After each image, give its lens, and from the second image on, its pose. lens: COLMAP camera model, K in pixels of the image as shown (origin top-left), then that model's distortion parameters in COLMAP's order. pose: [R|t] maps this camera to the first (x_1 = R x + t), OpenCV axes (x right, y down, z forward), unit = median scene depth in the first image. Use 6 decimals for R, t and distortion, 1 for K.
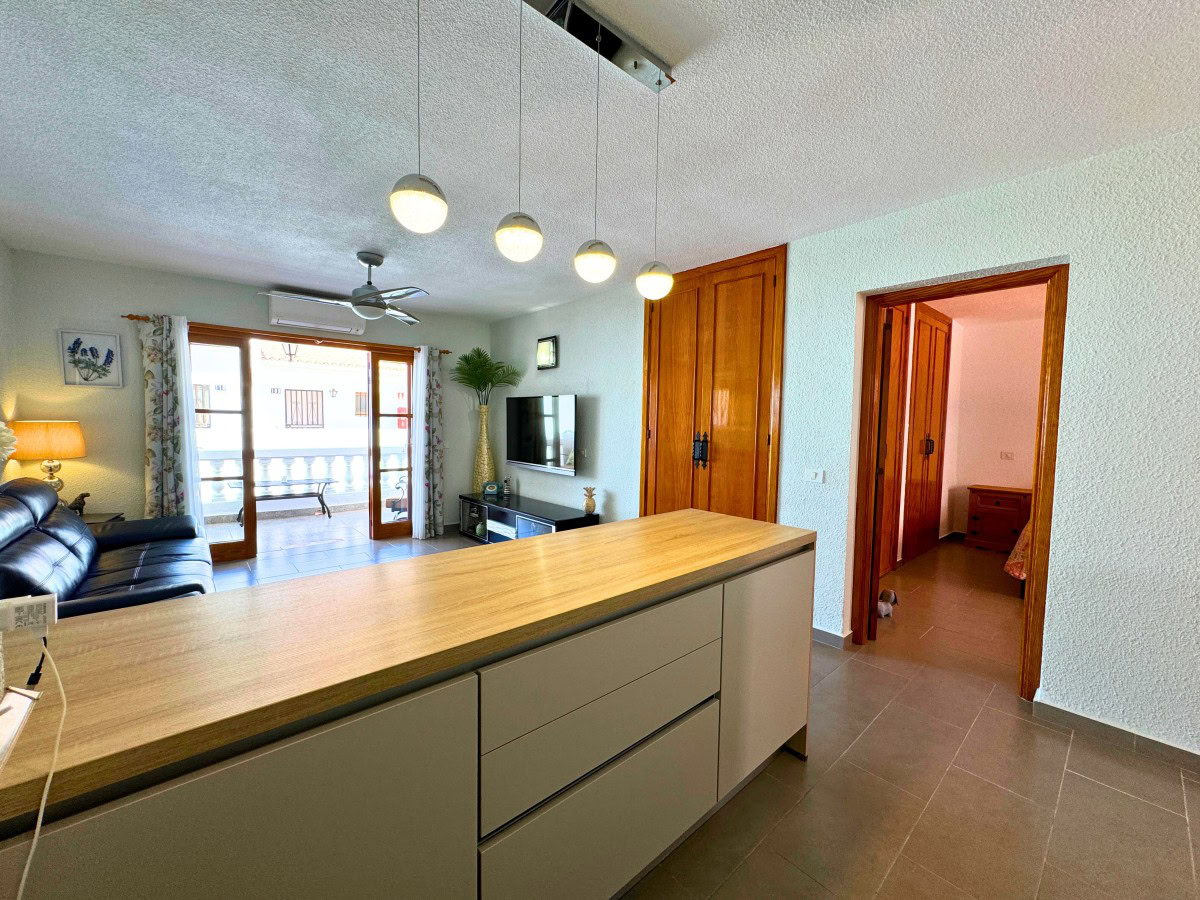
lens RADIAL K [[488.0, 0, 600.0], [0, 488.0, 450.0], [0, 0, 1]] dist [0.001013, 0.000015]
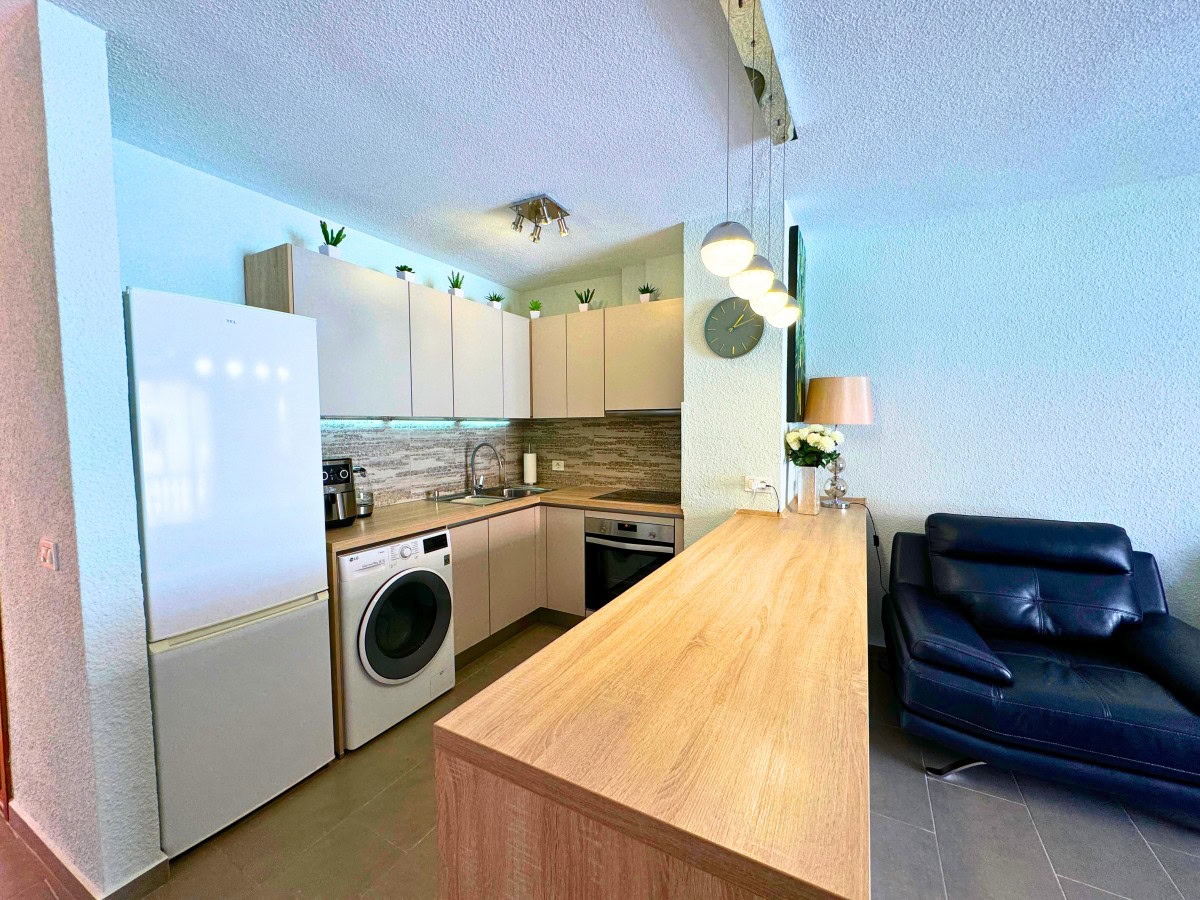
lens RADIAL K [[480.3, 0, 597.1], [0, 480.3, 451.2], [0, 0, 1]] dist [-0.002233, -0.000411]
pose [[-0.945973, 0.007872, -0.324150, 0.169253], [-0.028282, 0.993892, 0.106674, -0.042239], [0.323010, 0.110079, -0.939972, 0.533169]]
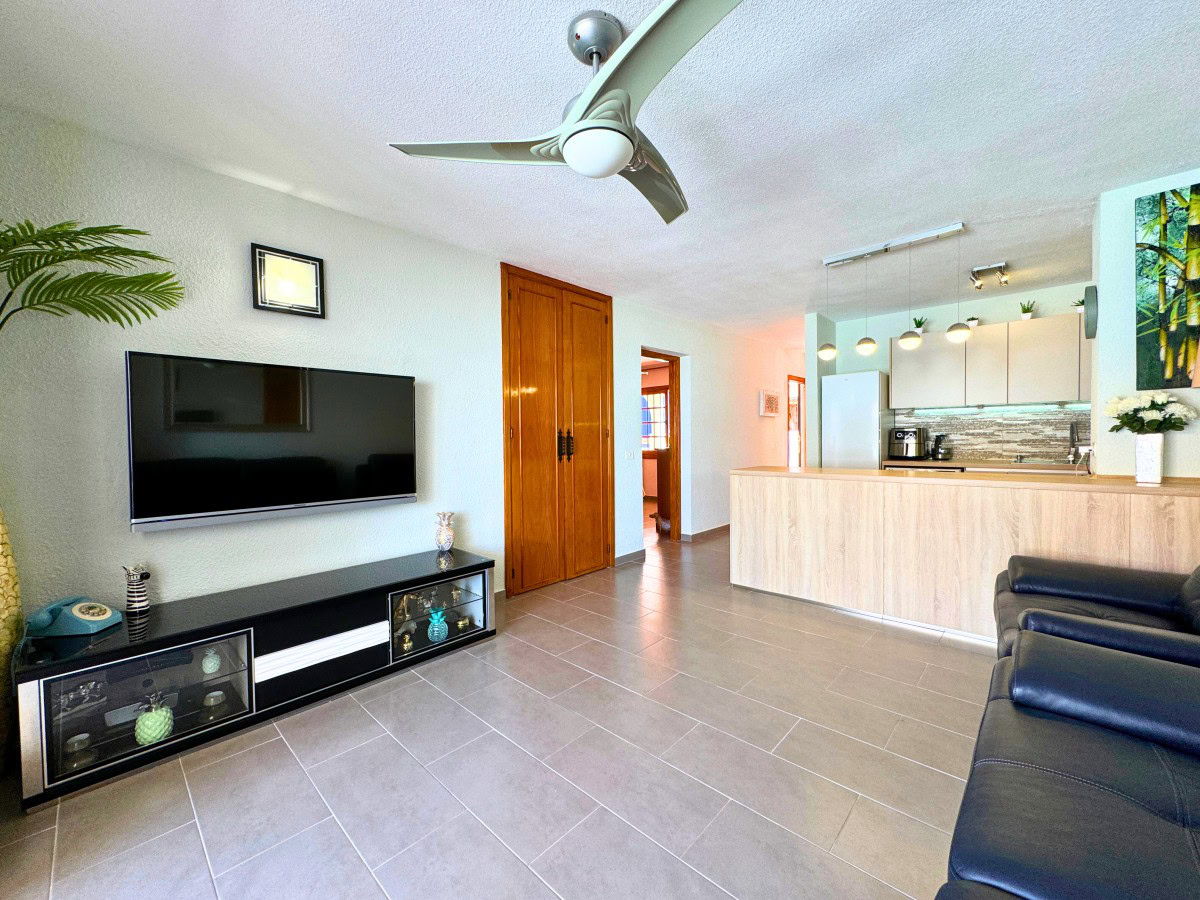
lens RADIAL K [[480.3, 0, 597.1], [0, 480.3, 451.2], [0, 0, 1]] dist [-0.002233, -0.000411]
pose [[-0.084847, -0.042898, 0.995470, -0.638135], [0.070485, 0.996312, 0.048942, -0.025475], [-0.993898, 0.074318, -0.081510, 0.735164]]
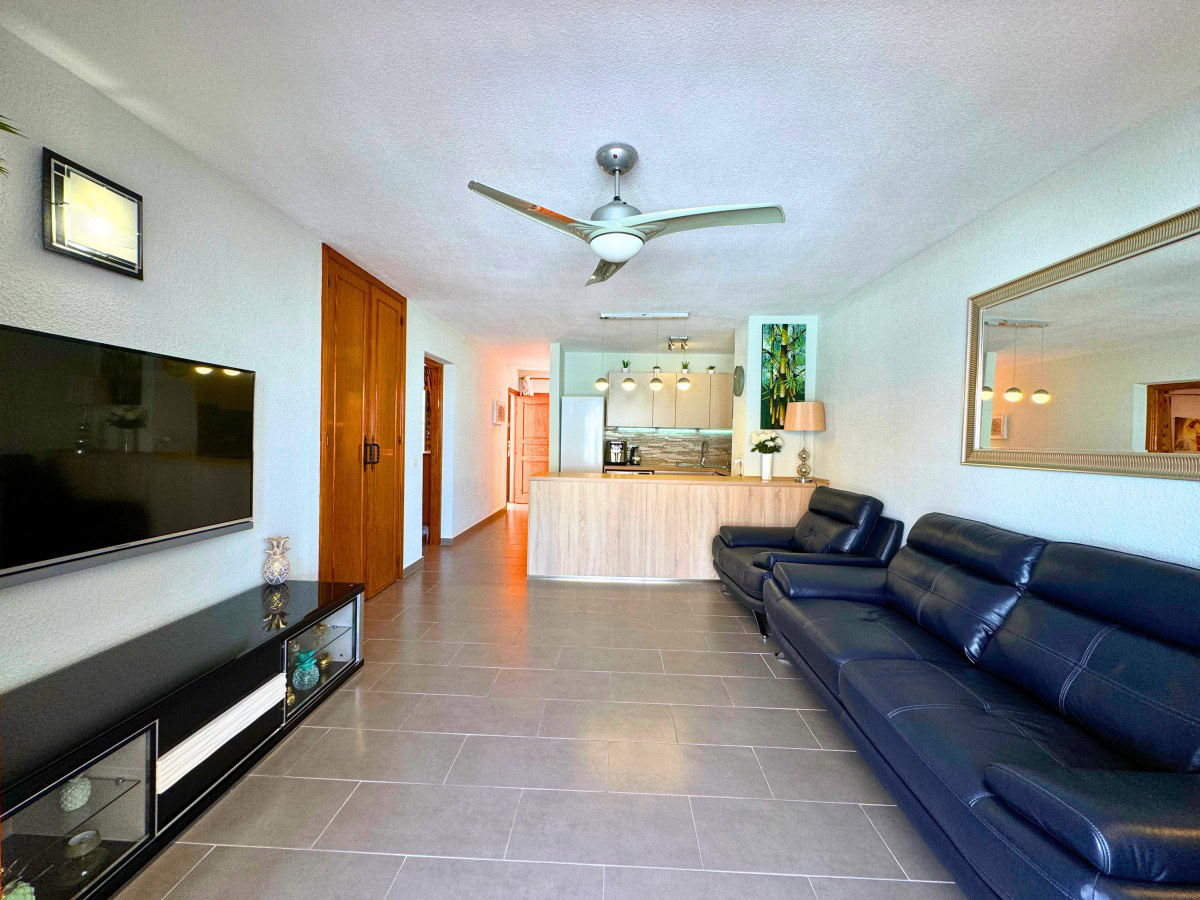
lens RADIAL K [[488.0, 0, 600.0], [0, 488.0, 450.0], [0, 0, 1]] dist [0.001013, 0.000015]
pose [[-0.719472, -0.048910, 0.692797, -0.609229], [0.008083, 0.996860, 0.078771, -0.060700], [-0.694475, 0.062273, -0.716817, 1.008523]]
